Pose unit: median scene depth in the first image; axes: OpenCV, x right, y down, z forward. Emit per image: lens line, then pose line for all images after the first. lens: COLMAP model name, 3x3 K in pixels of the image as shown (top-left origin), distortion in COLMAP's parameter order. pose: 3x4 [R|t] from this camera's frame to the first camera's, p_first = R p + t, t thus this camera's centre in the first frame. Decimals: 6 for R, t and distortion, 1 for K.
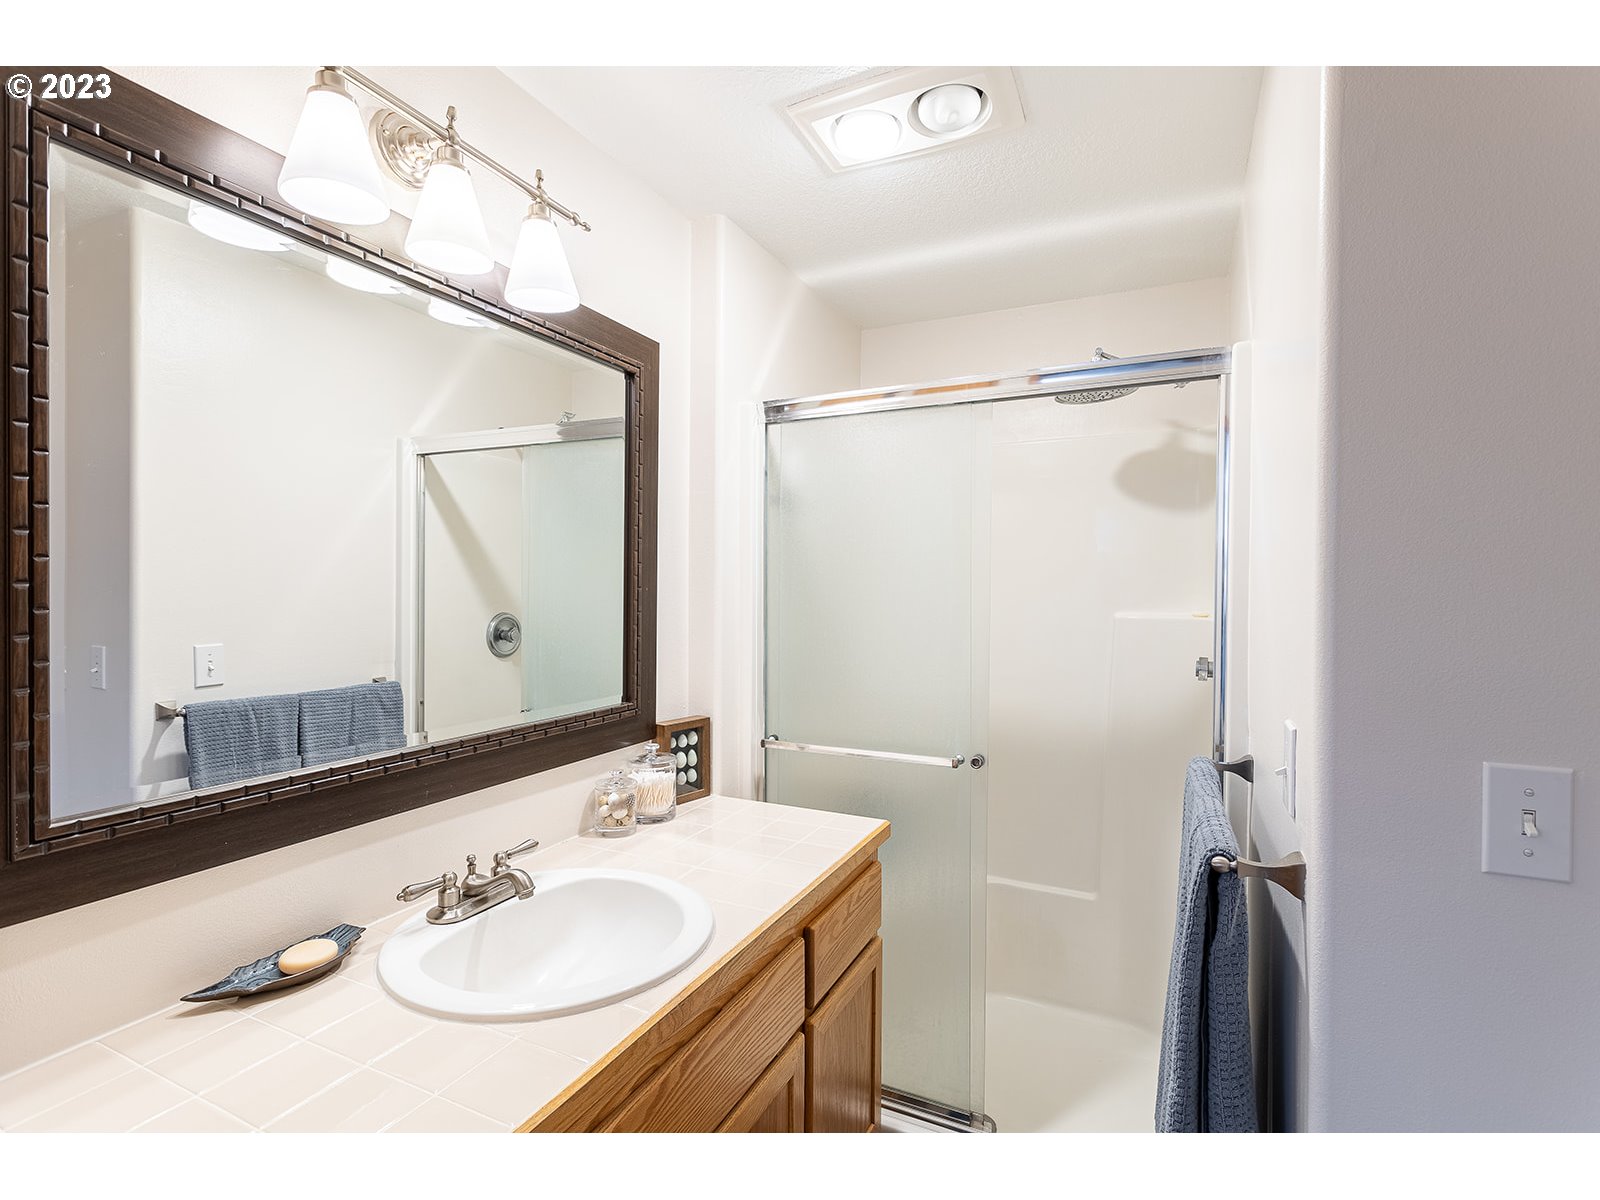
lens RADIAL K [[792.6, 0, 803.2], [0, 792.6, 595.6], [0, 0, 1]] dist [-0.001637, 0.000726]
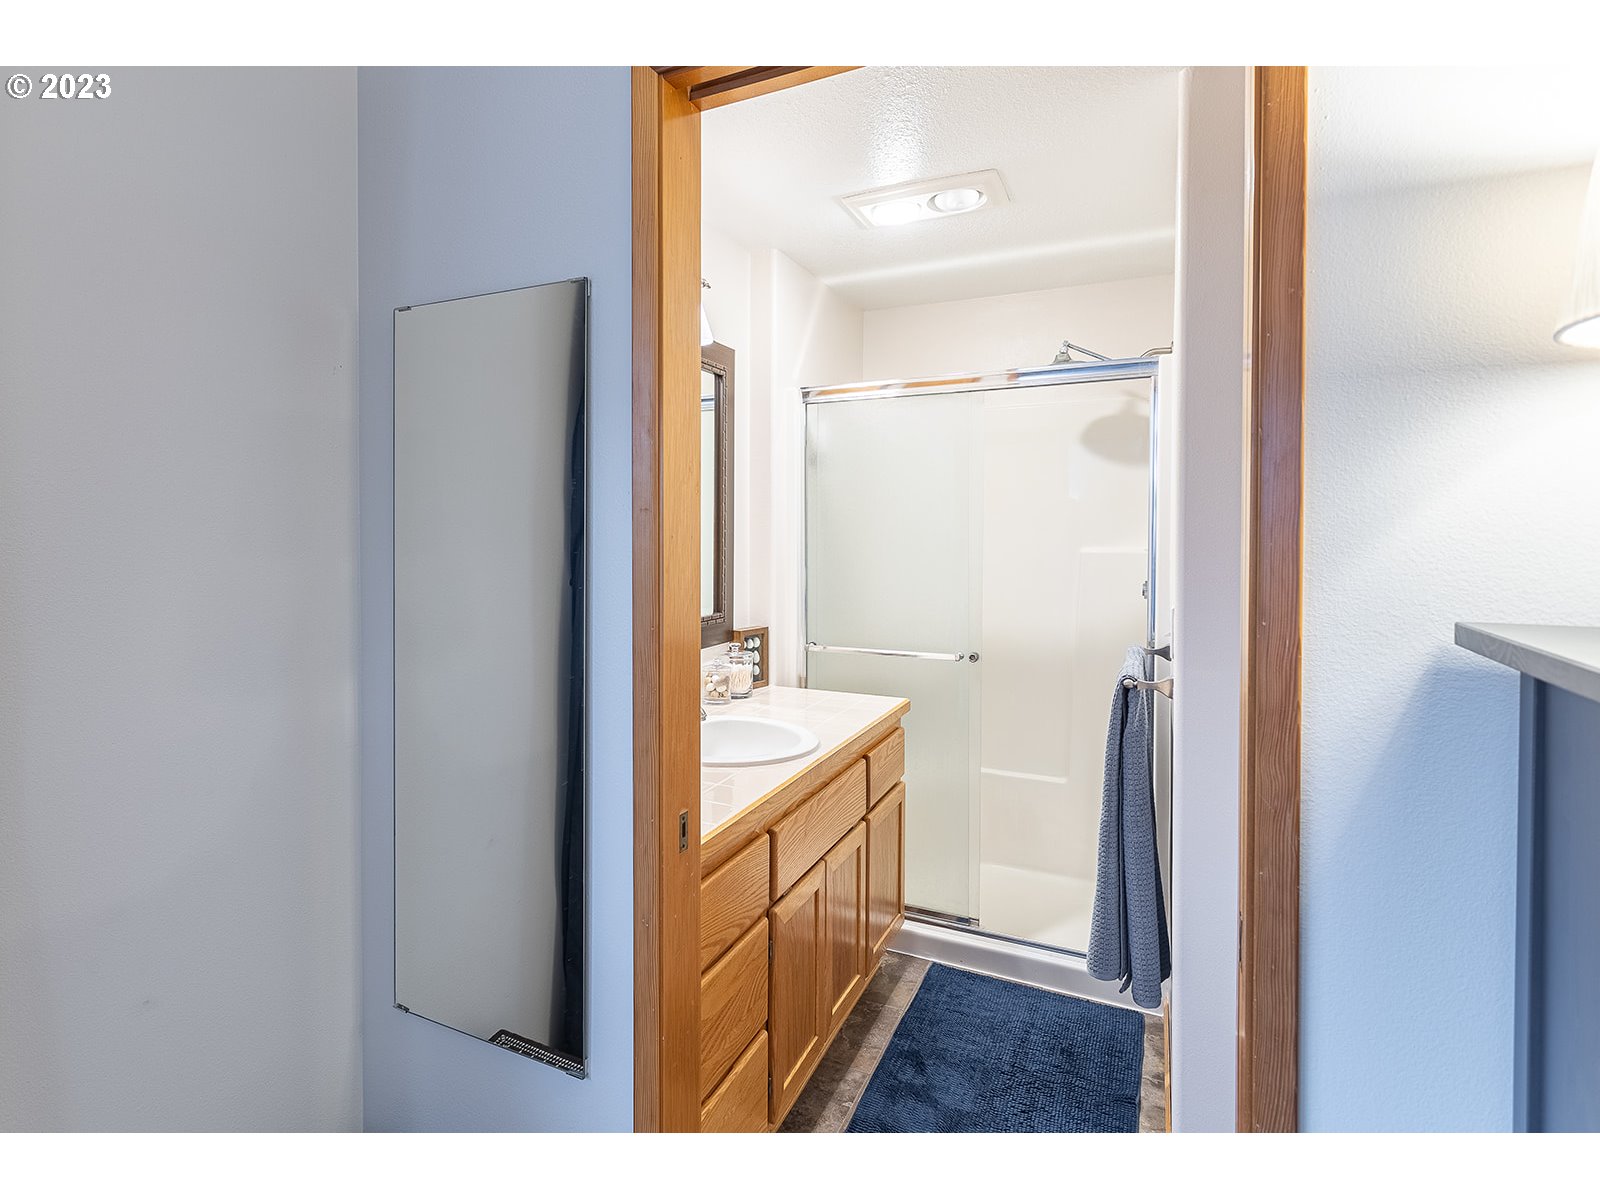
lens RADIAL K [[820.3, 0, 722.8], [0, 820.3, 544.3], [0, 0, 1]] dist [-0.002195, 0.000266]
pose [[0.998808, -0.005891, -0.048453, -0.144416], [0.006244, 0.999955, 0.007141, 0.004712], [0.048409, -0.007435, 0.998800, -0.436297]]
